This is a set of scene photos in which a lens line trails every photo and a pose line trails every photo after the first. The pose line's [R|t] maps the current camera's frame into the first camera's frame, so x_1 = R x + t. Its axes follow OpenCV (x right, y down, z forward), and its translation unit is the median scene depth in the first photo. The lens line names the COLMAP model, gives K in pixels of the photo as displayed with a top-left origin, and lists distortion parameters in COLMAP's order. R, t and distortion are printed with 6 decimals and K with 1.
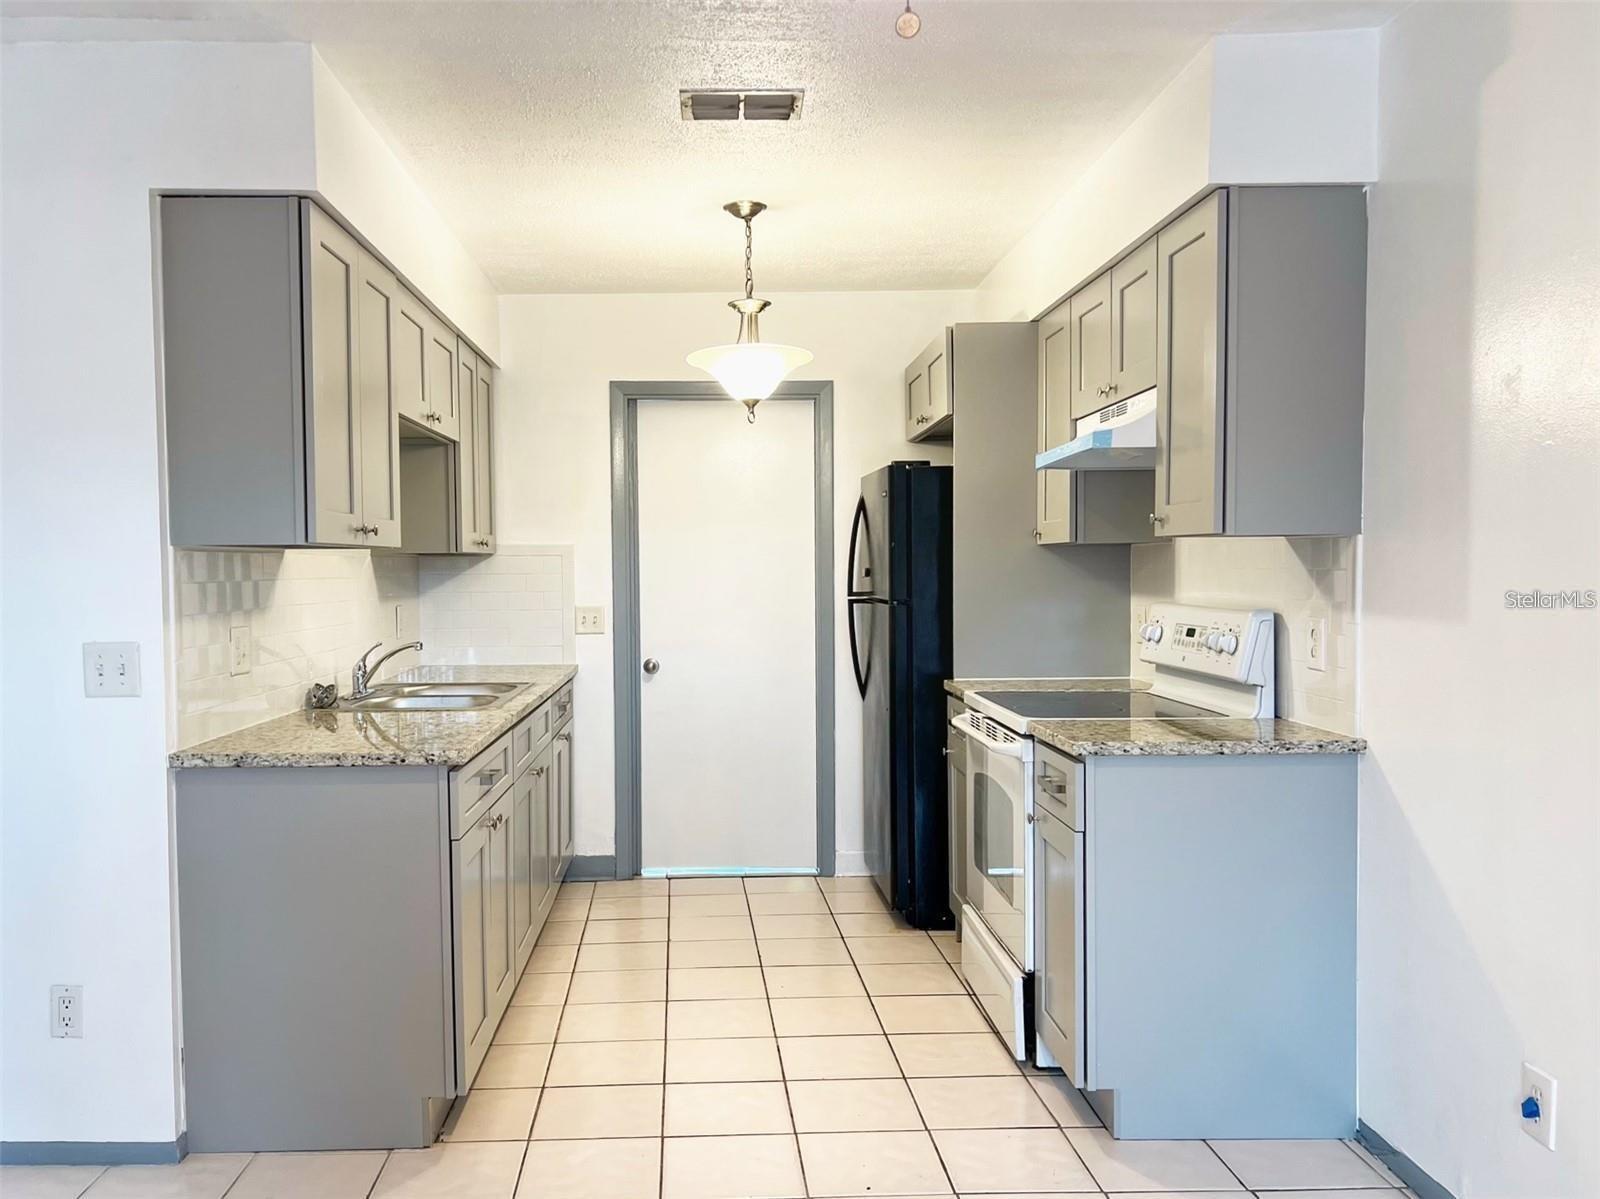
lens RADIAL K [[1192.8, 0, 802.0], [0, 1192.8, 617.2], [0, 0, 1]] dist [0.081768, -0.157001]
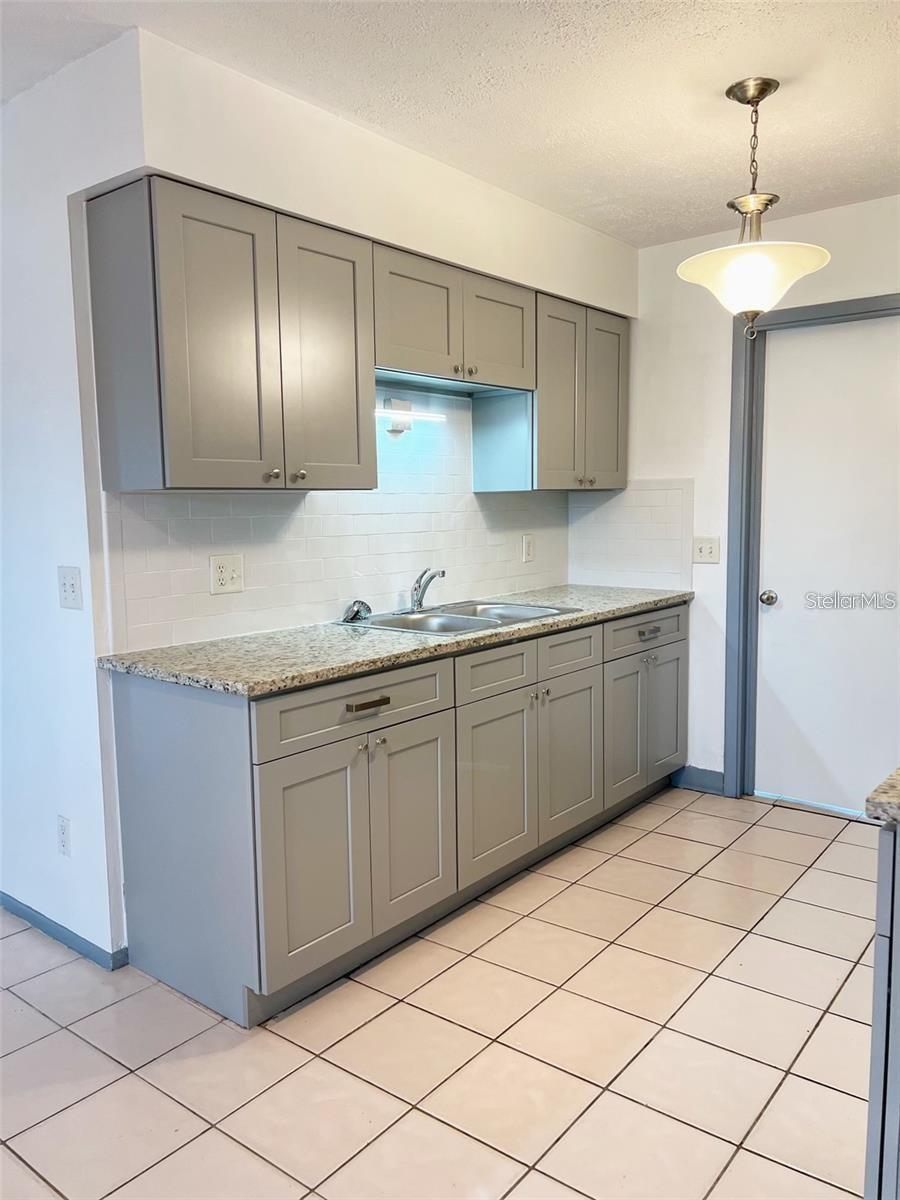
lens RADIAL K [[894.6, 0, 450.0], [0, 894.6, 600.0], [0, 0, 1]] dist [0.081768, -0.157001]
pose [[0.754210, 0.069949, -0.652897, 0.245914], [-0.020479, 0.996332, 0.083087, -0.021734], [0.656314, -0.049294, 0.752876, 0.353817]]
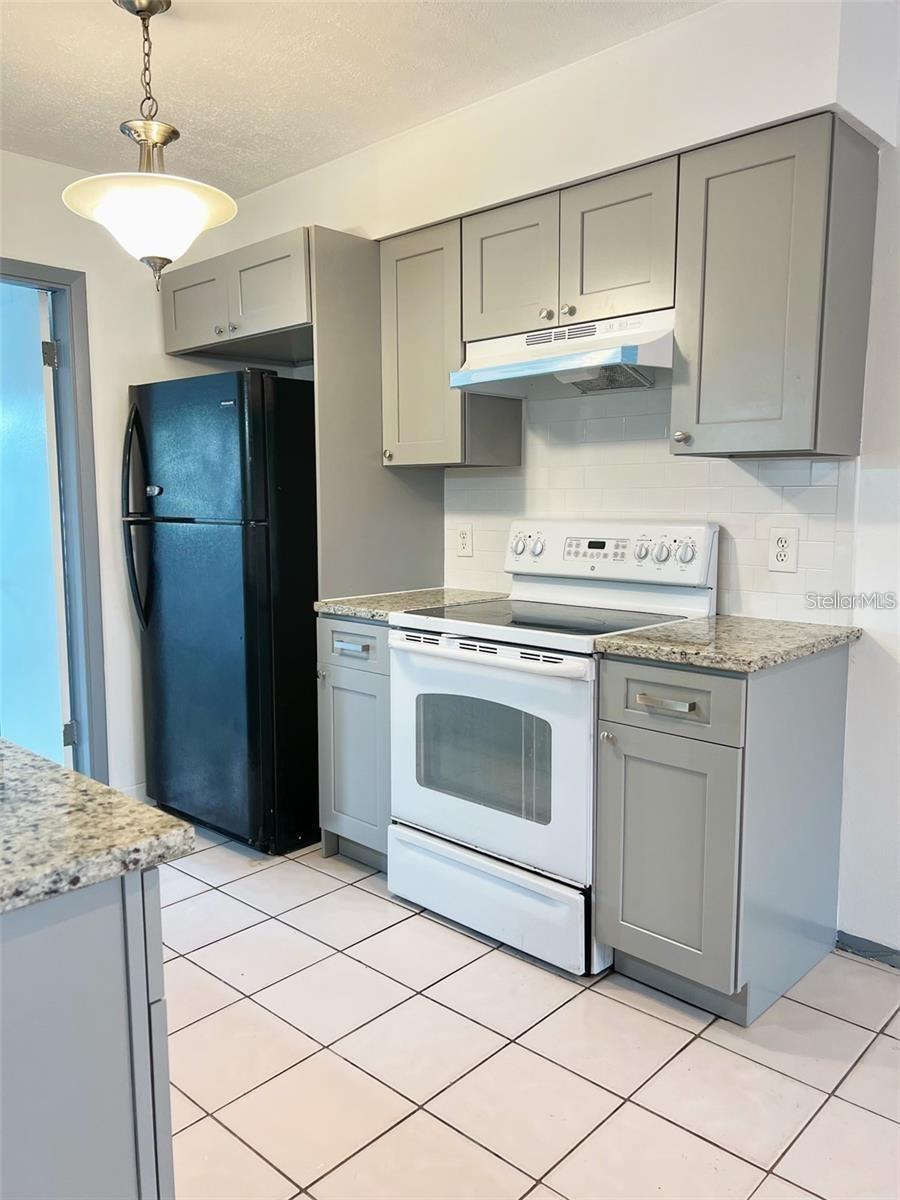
lens RADIAL K [[852.1, 0, 450.0], [0, 852.1, 600.0], [0, 0, 1]] dist [0.077888, -0.104131]
pose [[0.738969, -0.073173, 0.669754, -0.292991], [0.022578, 0.996216, 0.083929, -0.005715], [-0.673361, -0.046899, 0.737825, 0.452447]]
